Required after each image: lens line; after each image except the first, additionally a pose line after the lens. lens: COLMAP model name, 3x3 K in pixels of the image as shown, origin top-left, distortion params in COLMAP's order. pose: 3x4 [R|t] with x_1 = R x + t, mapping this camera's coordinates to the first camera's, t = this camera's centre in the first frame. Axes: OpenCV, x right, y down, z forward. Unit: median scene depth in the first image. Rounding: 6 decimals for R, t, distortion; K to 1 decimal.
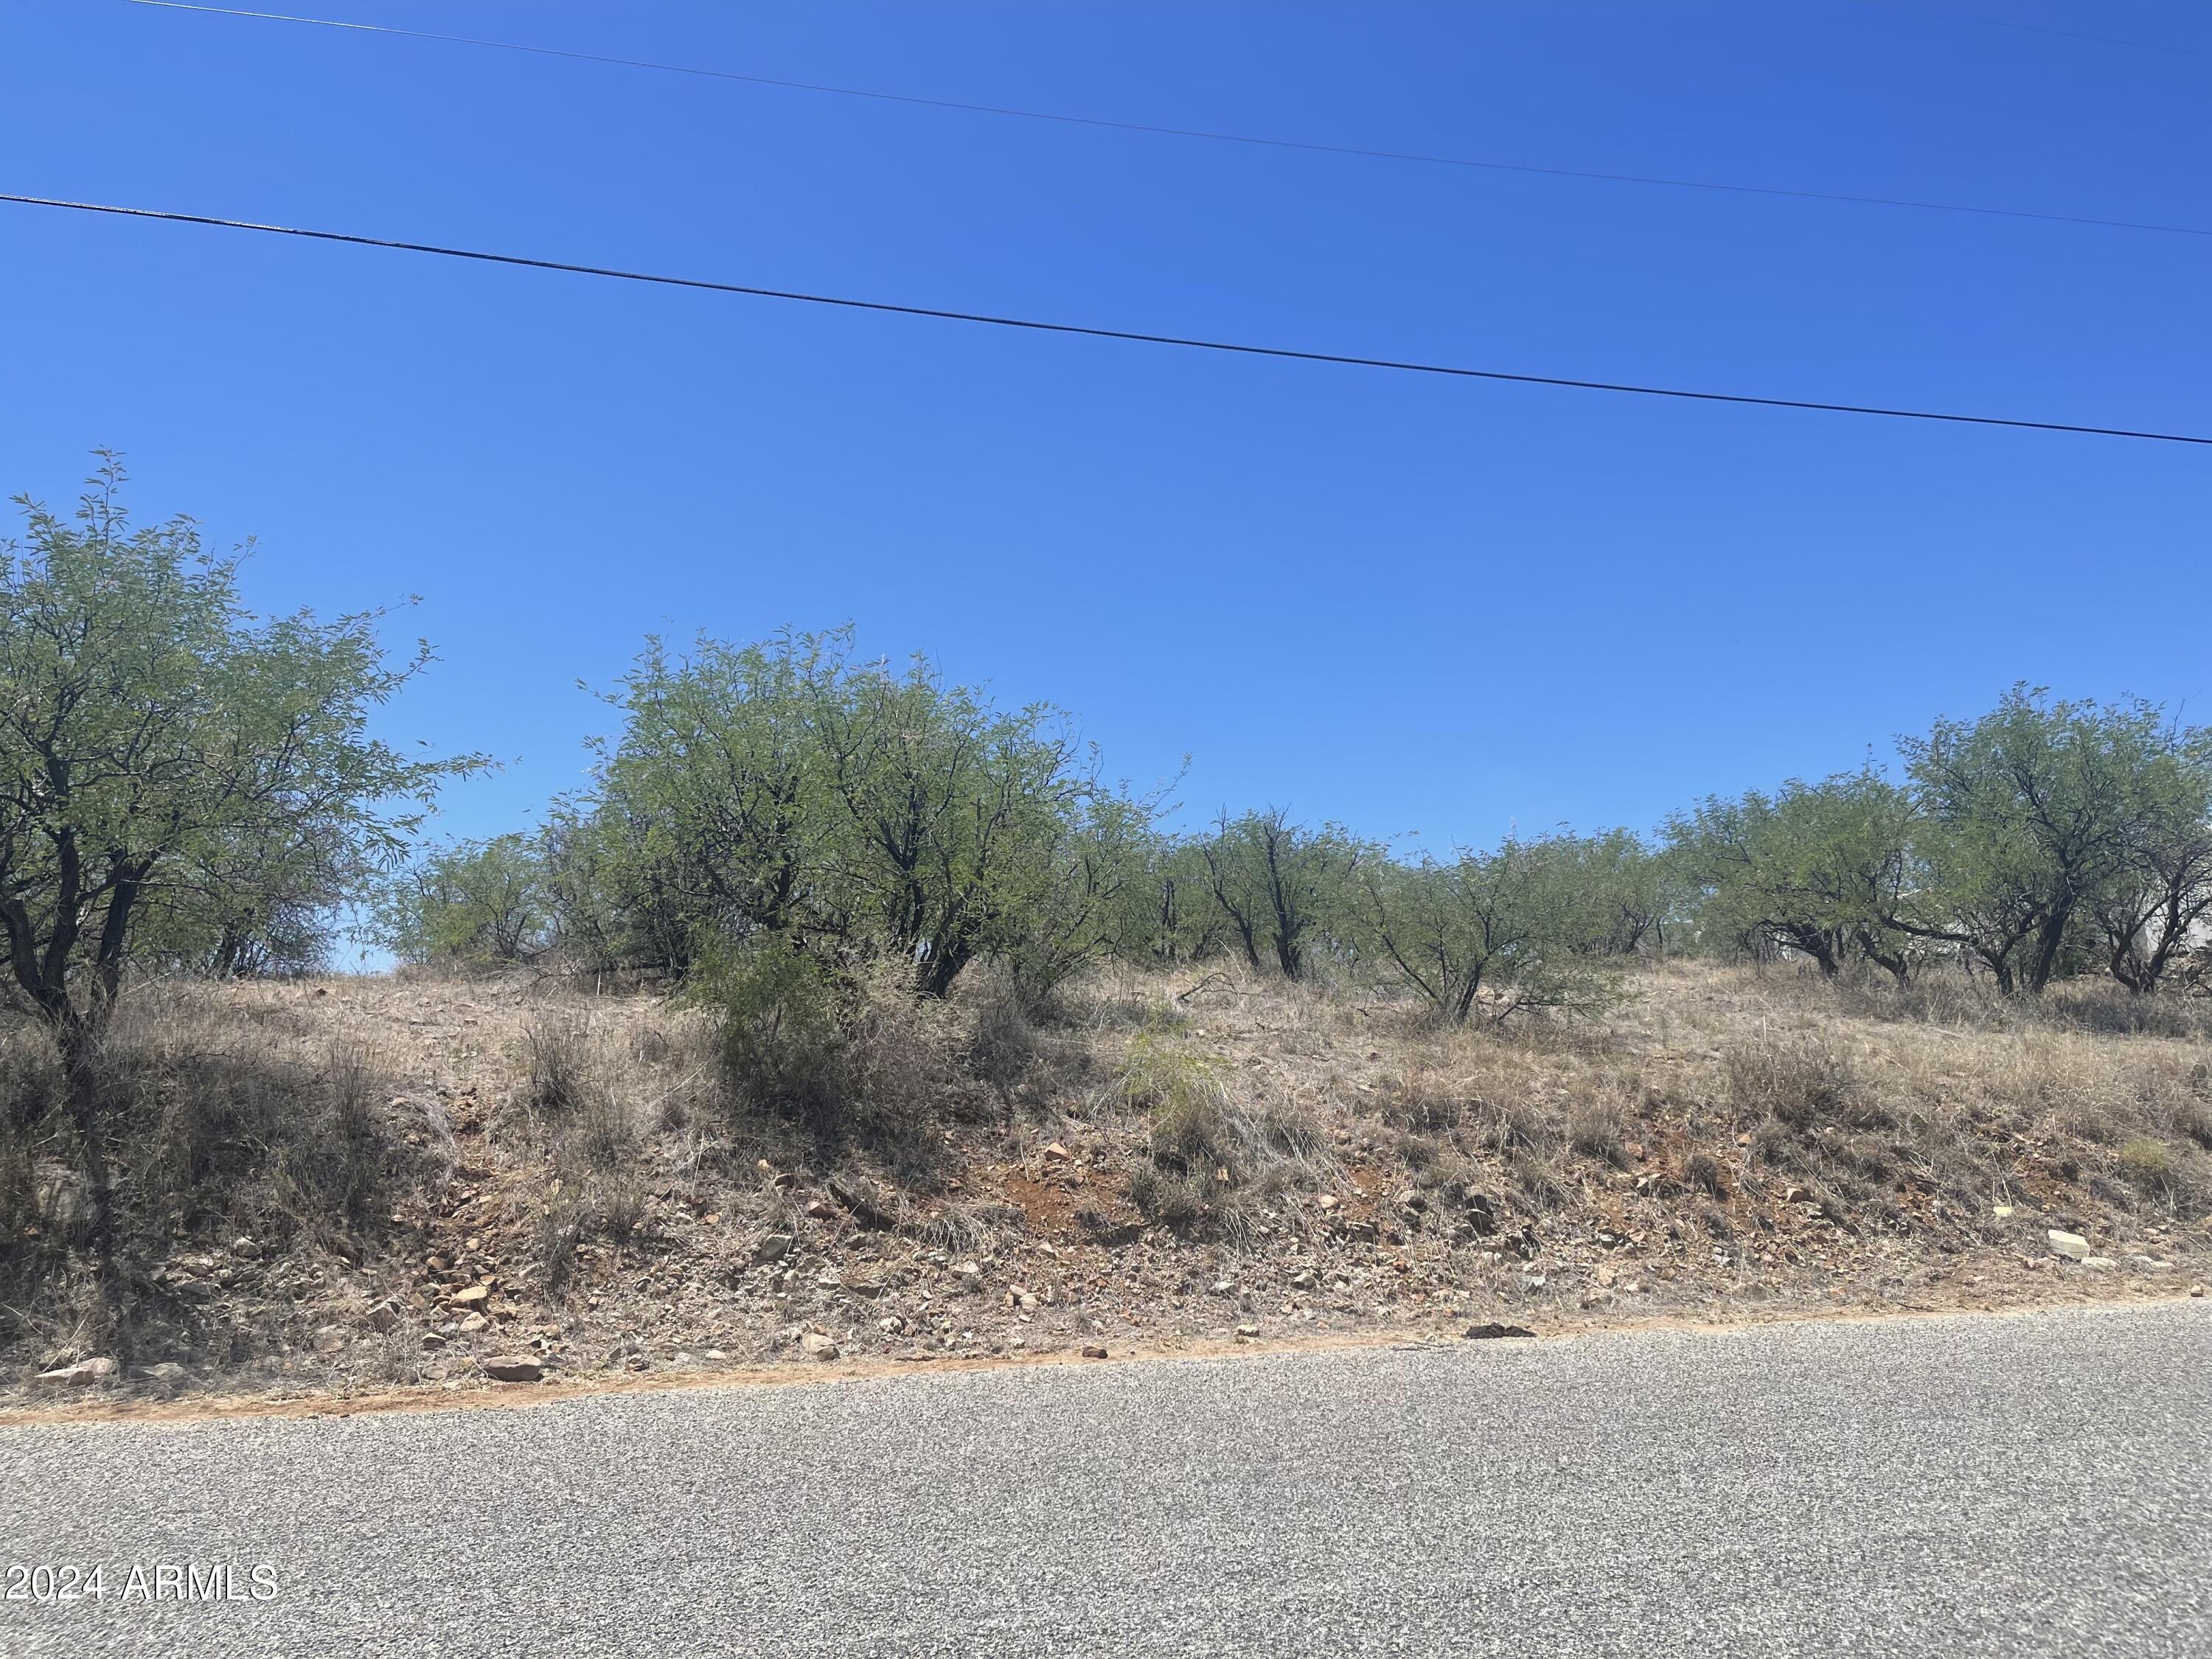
lens RADIAL K [[1699.8, 0, 1106.0], [0, 1699.8, 829.5], [0, 0, 1]] dist [0.082700, -0.101010]
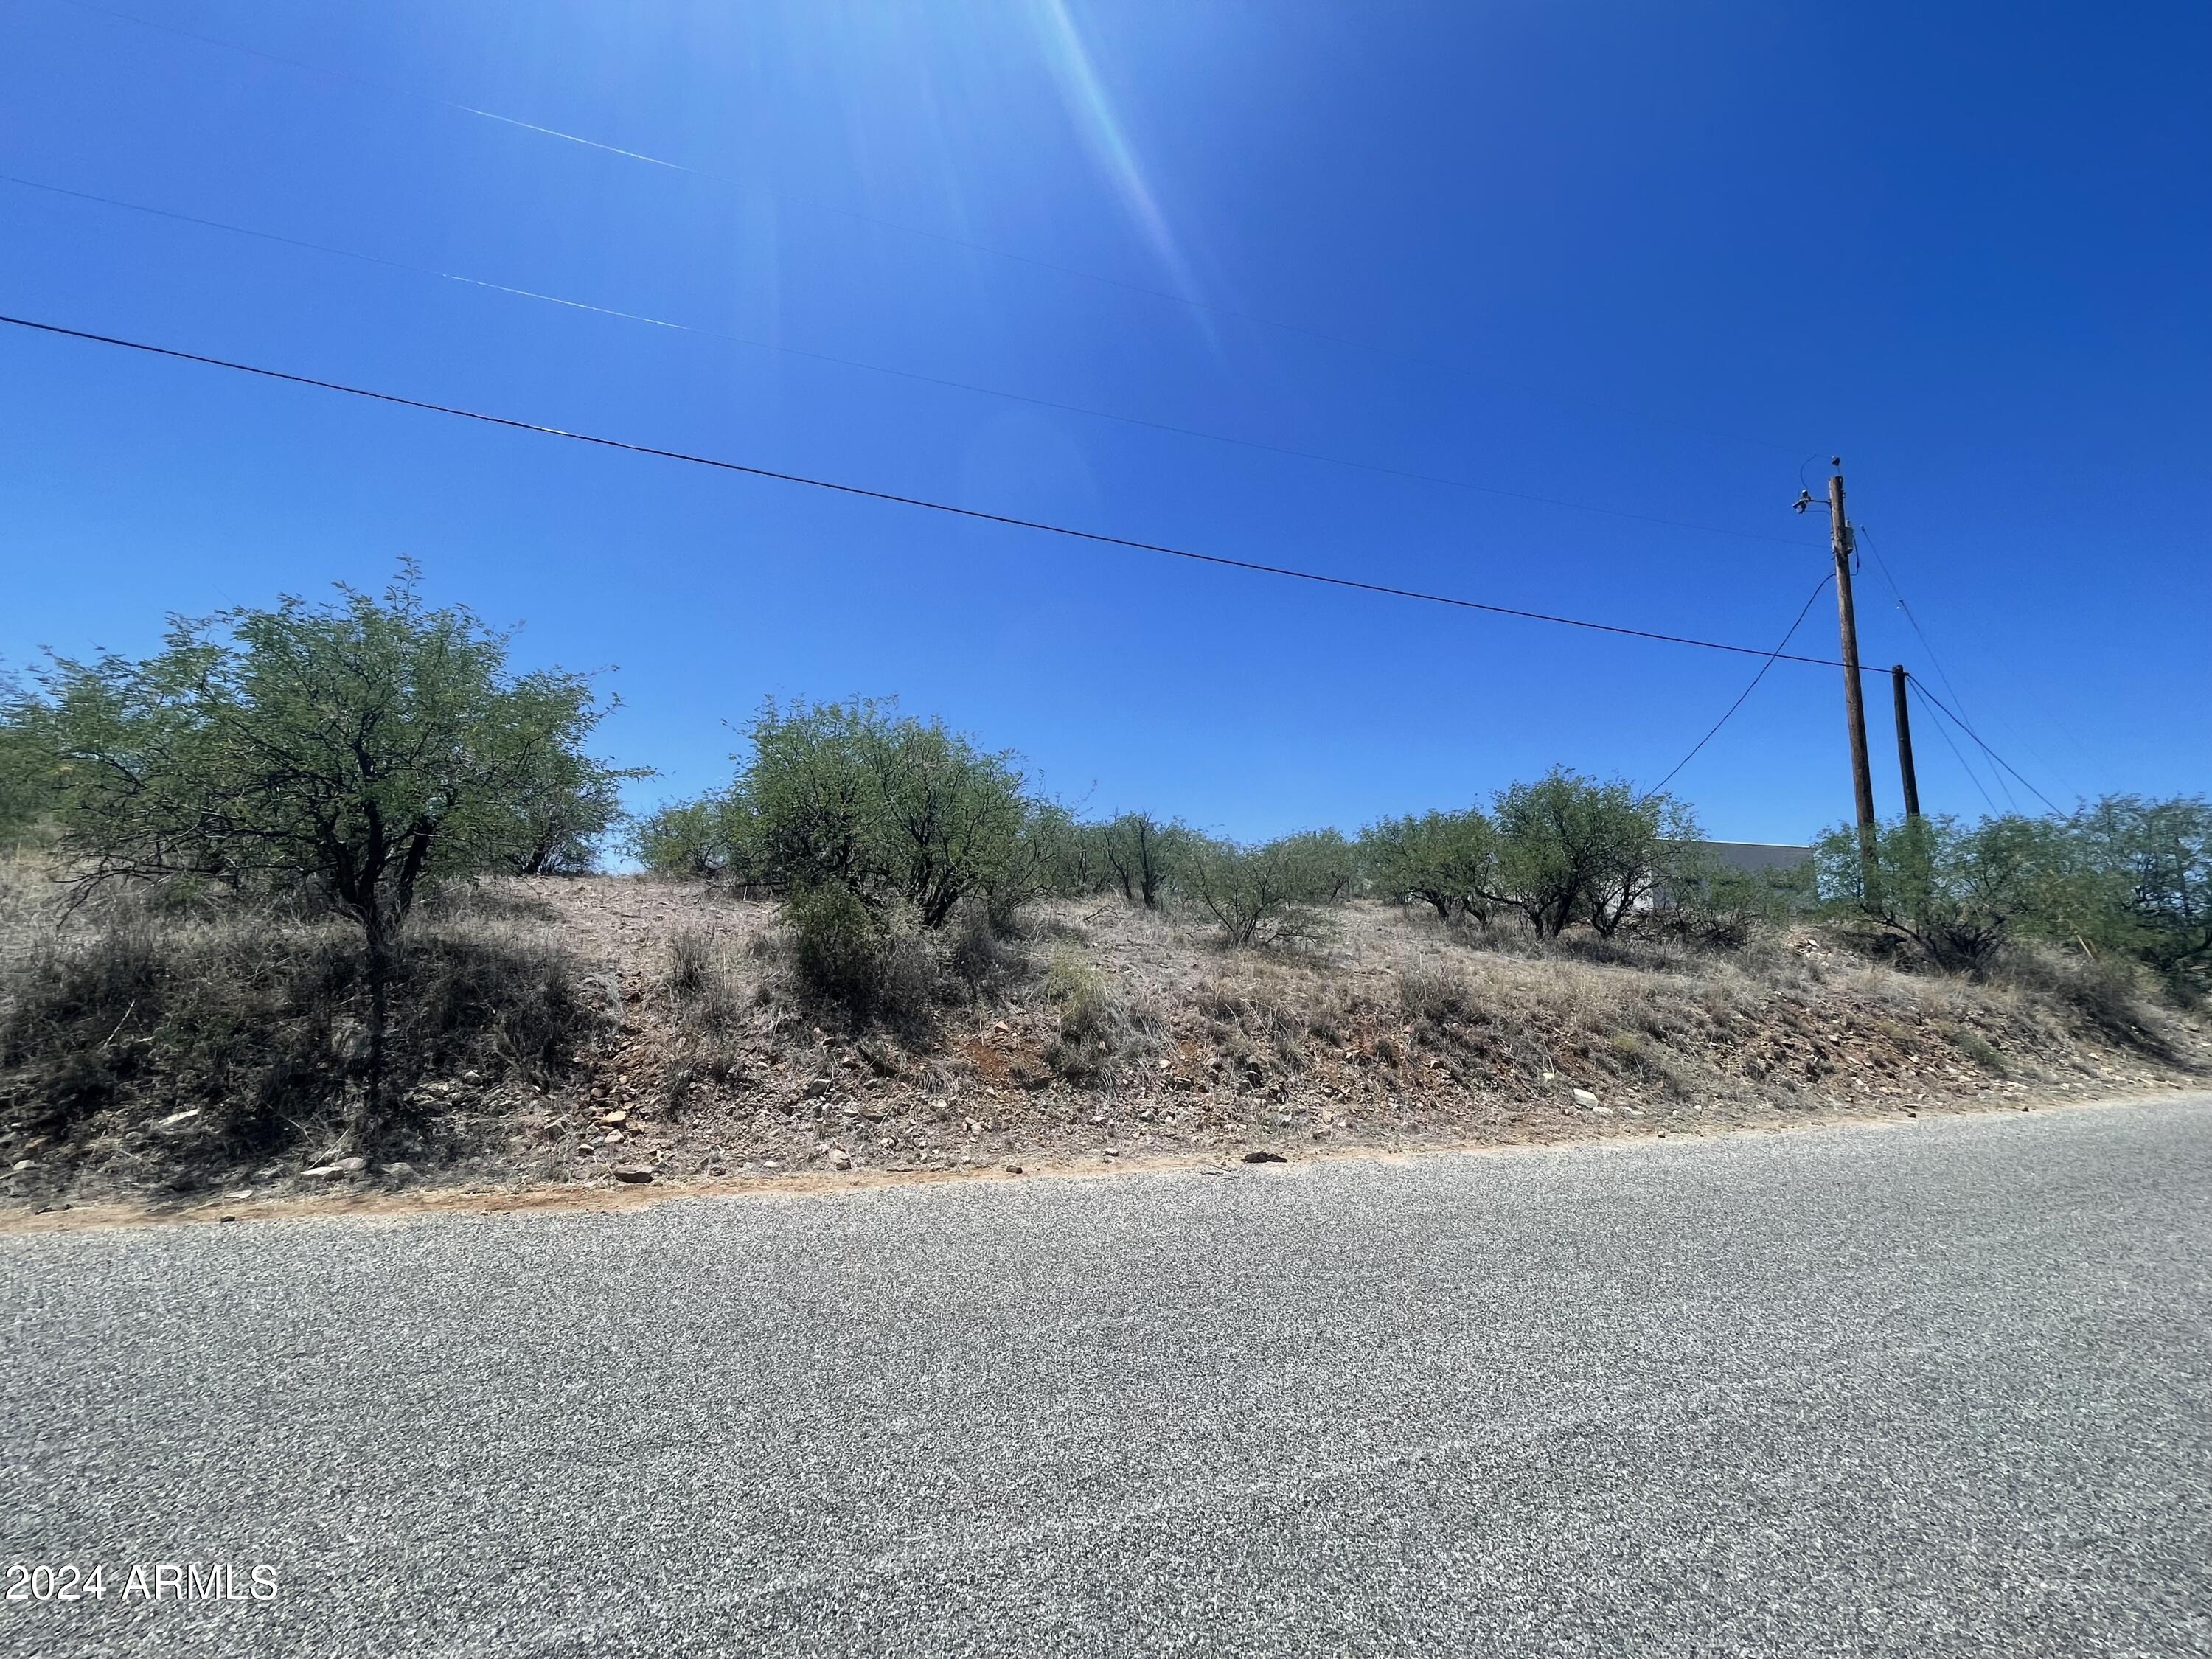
lens RADIAL K [[895.8, 0, 1094.1], [0, 895.8, 818.7], [0, 0, 1]] dist [0.001764, 0.000284]
pose [[0.997377, 0.056509, 0.045231, 0.009886], [-0.057433, 0.998161, 0.019382, -0.034727], [-0.044053, -0.021929, 0.998789, 0.154033]]
